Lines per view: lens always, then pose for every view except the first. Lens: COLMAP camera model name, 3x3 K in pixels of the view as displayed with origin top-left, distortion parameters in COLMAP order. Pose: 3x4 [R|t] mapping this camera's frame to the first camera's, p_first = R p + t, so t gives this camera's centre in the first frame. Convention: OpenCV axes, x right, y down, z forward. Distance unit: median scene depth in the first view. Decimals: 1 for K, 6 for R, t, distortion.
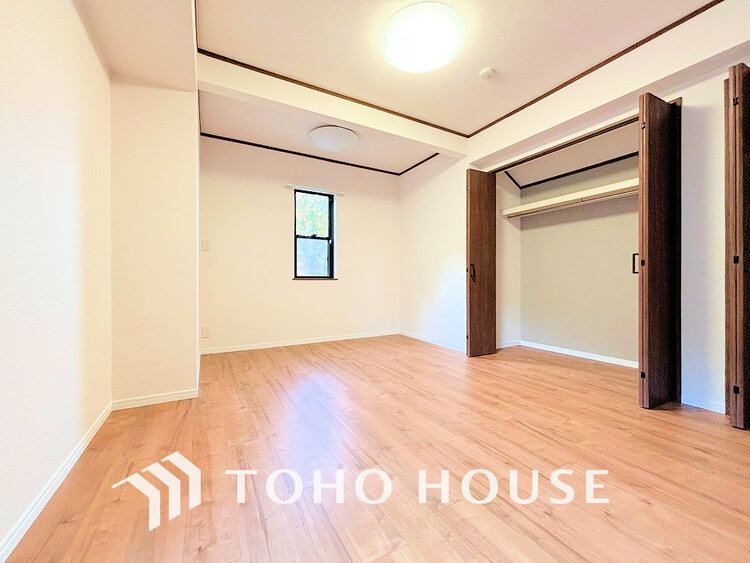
lens RADIAL K [[299.5, 0, 373.6], [0, 299.5, 280.7], [0, 0, 1]] dist [-0.002875, -0.000419]
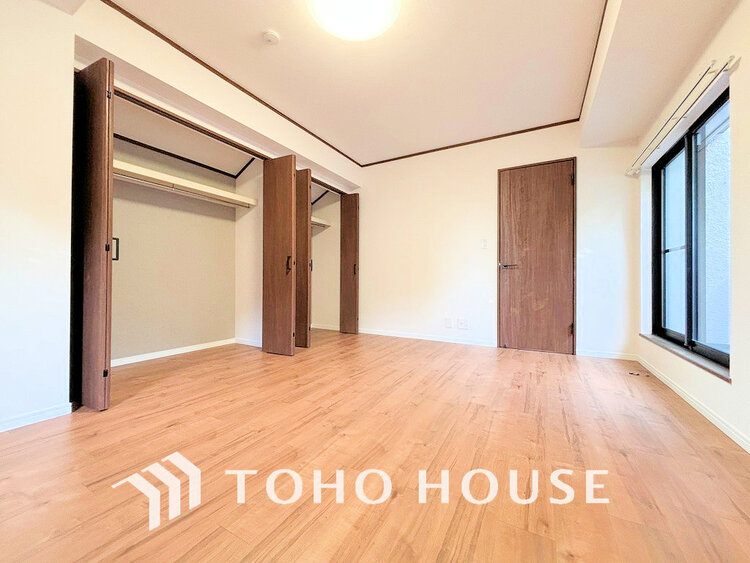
lens RADIAL K [[299.5, 0, 372.4], [0, 299.5, 281.3], [0, 0, 1]] dist [-0.002875, -0.000419]
pose [[-0.522082, 0.001152, 0.852894, -0.593693], [-0.003789, 0.999986, -0.003670, 0.038638], [-0.852887, -0.005147, -0.522071, 1.346001]]
